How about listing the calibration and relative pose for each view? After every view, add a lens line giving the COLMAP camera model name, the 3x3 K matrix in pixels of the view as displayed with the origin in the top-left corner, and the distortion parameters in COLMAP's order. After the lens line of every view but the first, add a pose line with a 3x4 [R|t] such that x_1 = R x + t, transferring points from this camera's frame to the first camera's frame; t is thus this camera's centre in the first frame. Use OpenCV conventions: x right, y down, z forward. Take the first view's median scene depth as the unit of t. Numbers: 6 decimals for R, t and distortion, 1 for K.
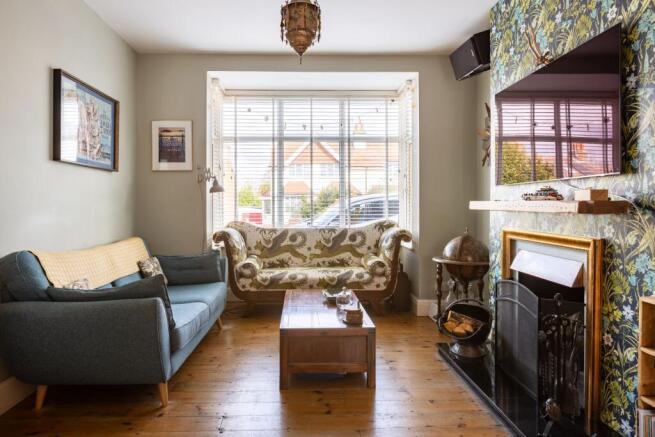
lens RADIAL K [[415.3, 0, 316.9], [0, 415.3, 206.3], [0, 0, 1]] dist [-0.001455, 0.000089]
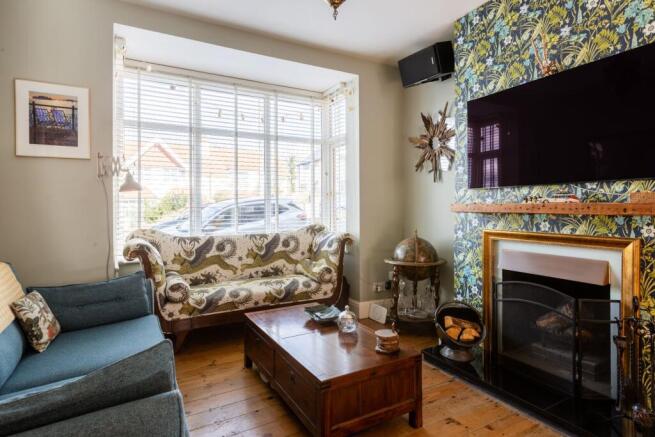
lens RADIAL K [[355.6, 0, 328.4], [0, 355.6, 207.2], [0, 0, 1]] dist [0.000820, 0.000612]
pose [[0.884218, -0.002375, 0.467068, -0.223923], [0.004802, 0.999980, -0.004007, -0.001313], [-0.467049, 0.005786, 0.884212, 0.280613]]
